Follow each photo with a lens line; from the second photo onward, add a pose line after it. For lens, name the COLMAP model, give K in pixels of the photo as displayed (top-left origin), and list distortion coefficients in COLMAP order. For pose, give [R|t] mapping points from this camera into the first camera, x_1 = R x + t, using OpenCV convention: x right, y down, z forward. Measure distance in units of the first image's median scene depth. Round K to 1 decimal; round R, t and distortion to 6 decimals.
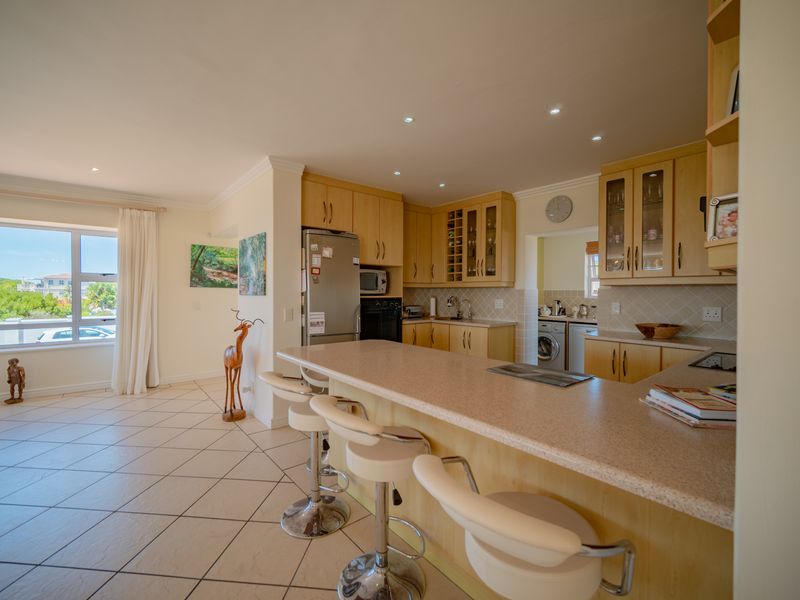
lens RADIAL K [[358.3, 0, 394.1], [0, 358.3, 296.7], [0, 0, 1]] dist [-0.000659, 0.000109]
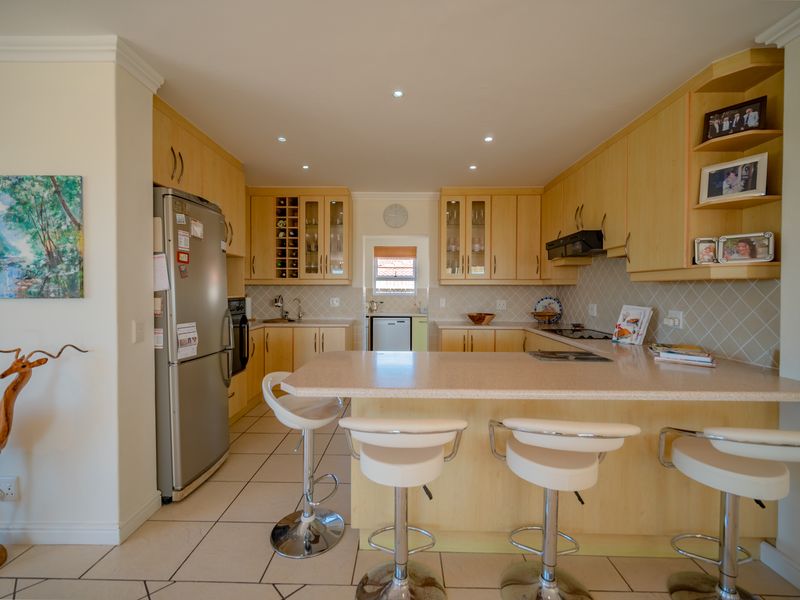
lens RADIAL K [[358.3, 0, 397.4], [0, 358.3, 298.6], [0, 0, 1]] dist [-0.000659, 0.000109]
pose [[0.648280, -0.020081, 0.761137, -0.429705], [0.009766, 0.999789, 0.018059, -0.007427], [-0.761339, -0.004274, 0.648340, 0.296057]]
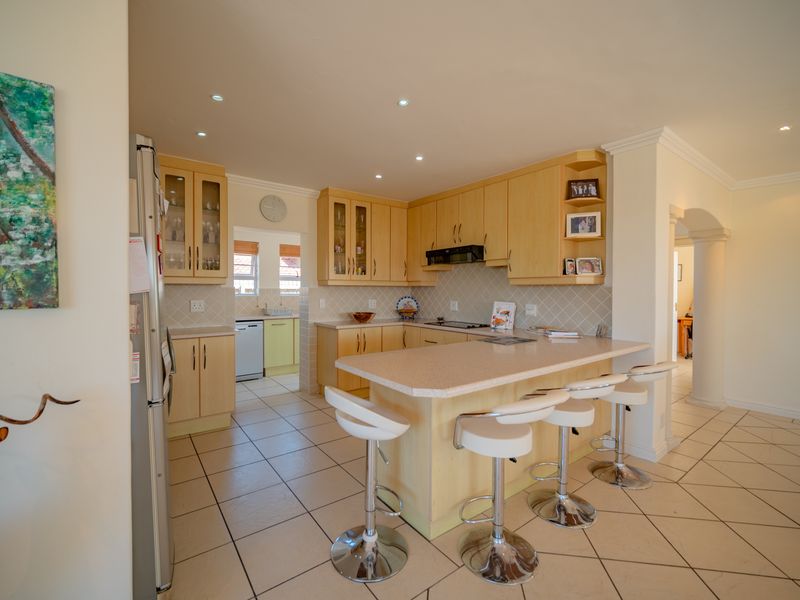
lens RADIAL K [[358.3, 0, 397.7], [0, 358.3, 298.6], [0, 0, 1]] dist [-0.000659, 0.000109]
pose [[0.038417, -0.026583, 0.998908, -0.596429], [0.011410, 0.999593, 0.026162, -0.014646], [-0.999197, 0.010392, 0.038704, 0.669836]]
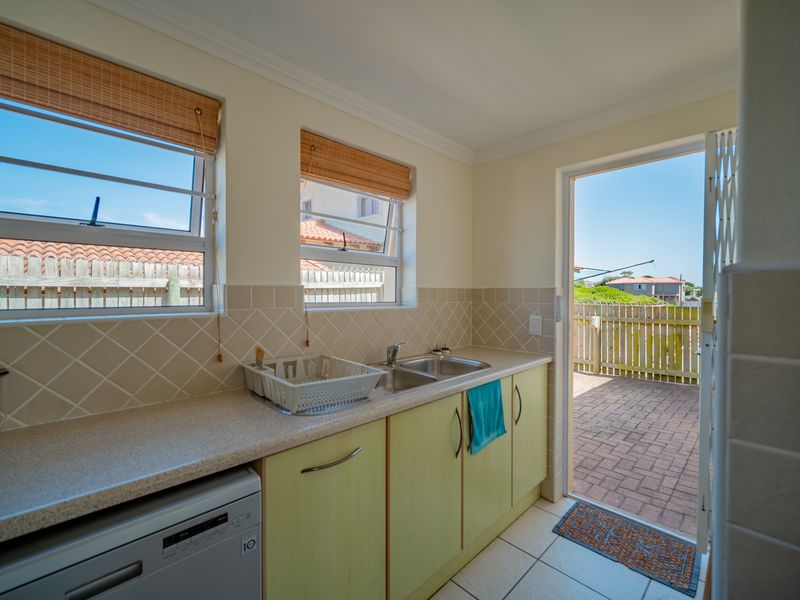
lens RADIAL K [[358.3, 0, 403.0], [0, 358.3, 293.1], [0, 0, 1]] dist [-0.000659, 0.000109]
pose [[-0.088204, -0.014246, 0.996001, 0.531577], [0.014132, 0.999779, 0.015552, -0.018923], [-0.996002, 0.015447, -0.087983, 1.173332]]
